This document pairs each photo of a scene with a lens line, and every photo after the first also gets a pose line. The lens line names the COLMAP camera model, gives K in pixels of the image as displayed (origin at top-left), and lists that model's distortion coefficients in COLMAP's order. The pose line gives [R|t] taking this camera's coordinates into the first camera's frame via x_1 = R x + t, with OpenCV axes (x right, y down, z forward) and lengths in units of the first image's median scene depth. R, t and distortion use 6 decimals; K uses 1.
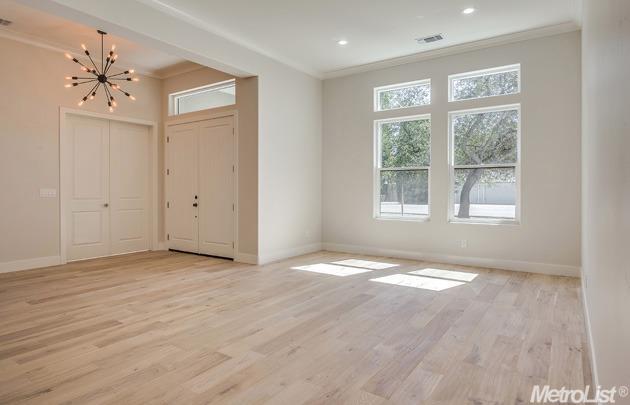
lens RADIAL K [[366.3, 0, 315.0], [0, 366.3, 202.5], [0, 0, 1]] dist [-0.000499, -0.000030]
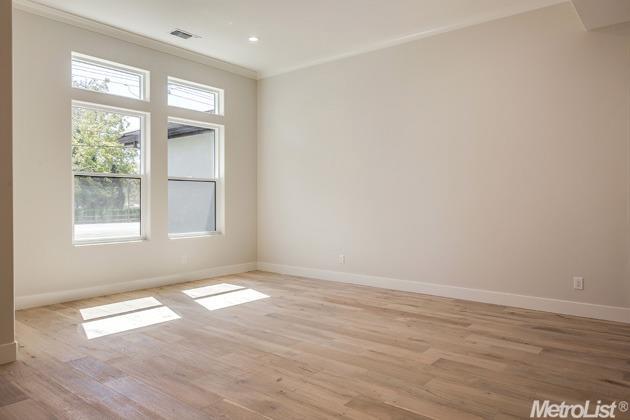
lens RADIAL K [[446.5, 0, 315.0], [0, 446.5, 210.0], [0, 0, 1]] dist [-0.075152, -0.001245]
pose [[0.085088, -0.004762, 0.996362, -1.136744], [0.051916, 0.998651, 0.000340, -0.000034], [-0.995020, 0.051698, 0.085220, 0.953346]]
